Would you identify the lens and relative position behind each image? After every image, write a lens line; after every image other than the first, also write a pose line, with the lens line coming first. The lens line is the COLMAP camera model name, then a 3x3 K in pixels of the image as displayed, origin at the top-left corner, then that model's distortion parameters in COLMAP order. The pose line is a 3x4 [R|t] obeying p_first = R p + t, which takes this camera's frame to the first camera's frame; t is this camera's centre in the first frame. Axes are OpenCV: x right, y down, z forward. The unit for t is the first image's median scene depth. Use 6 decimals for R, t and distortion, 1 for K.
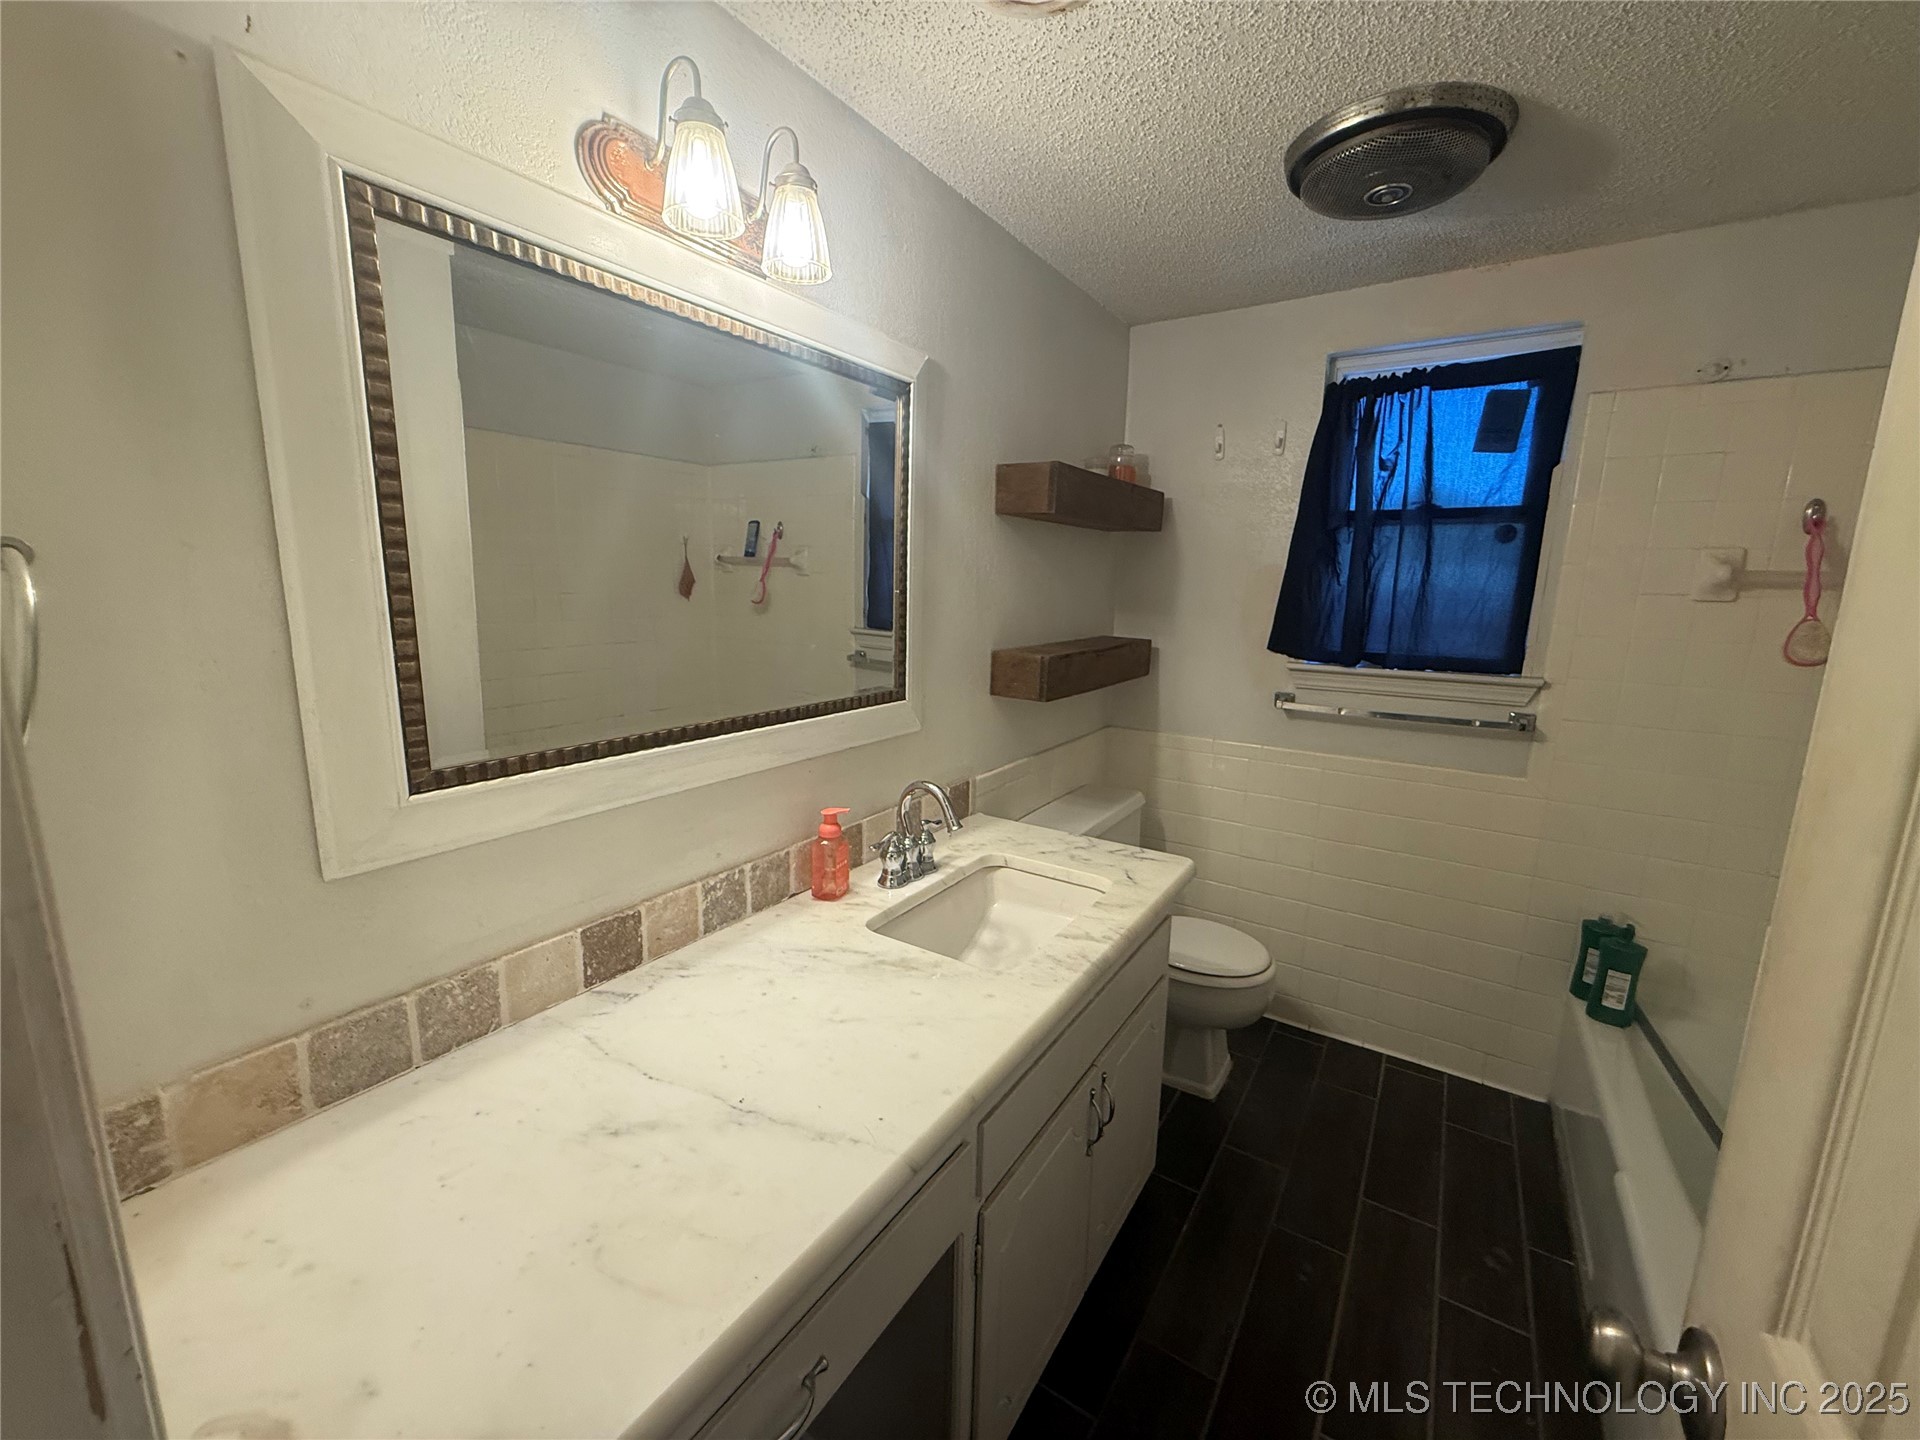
lens RADIAL K [[762.8, 0, 954.4], [0, 762.8, 716.9], [0, 0, 1]] dist [-0.003836, 0.000442]
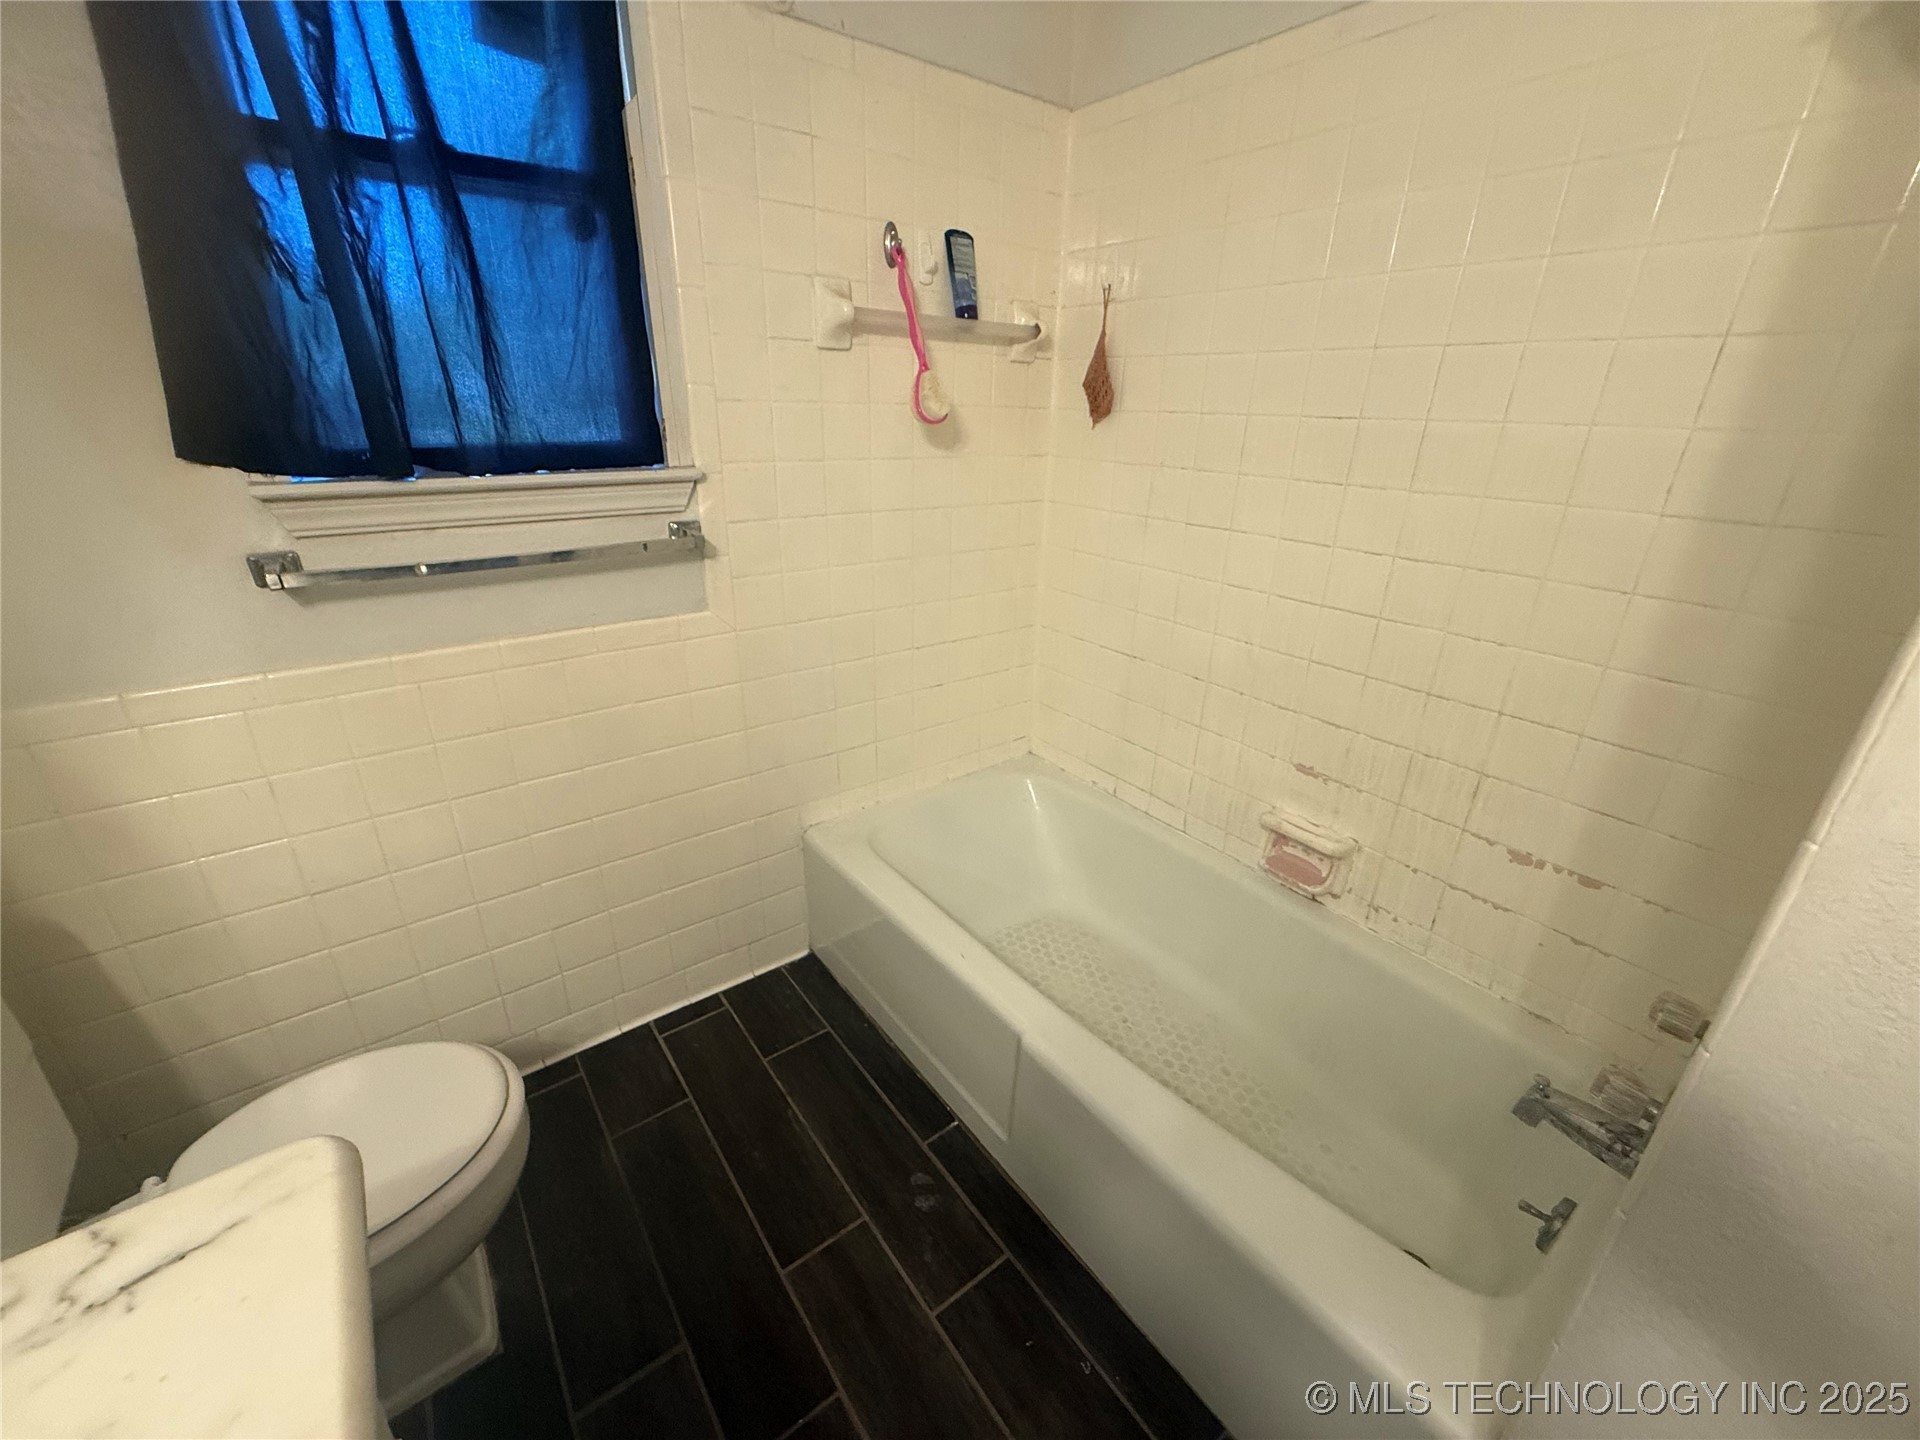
lens RADIAL K [[762.8, 0, 950.3], [0, 762.8, 724.0], [0, 0, 1]] dist [-0.003836, 0.000442]
pose [[0.337667, -0.372490, 0.864426, 0.148152], [0.157595, 0.927775, 0.338228, -0.029254], [-0.927979, 0.022021, 0.371981, 0.496932]]
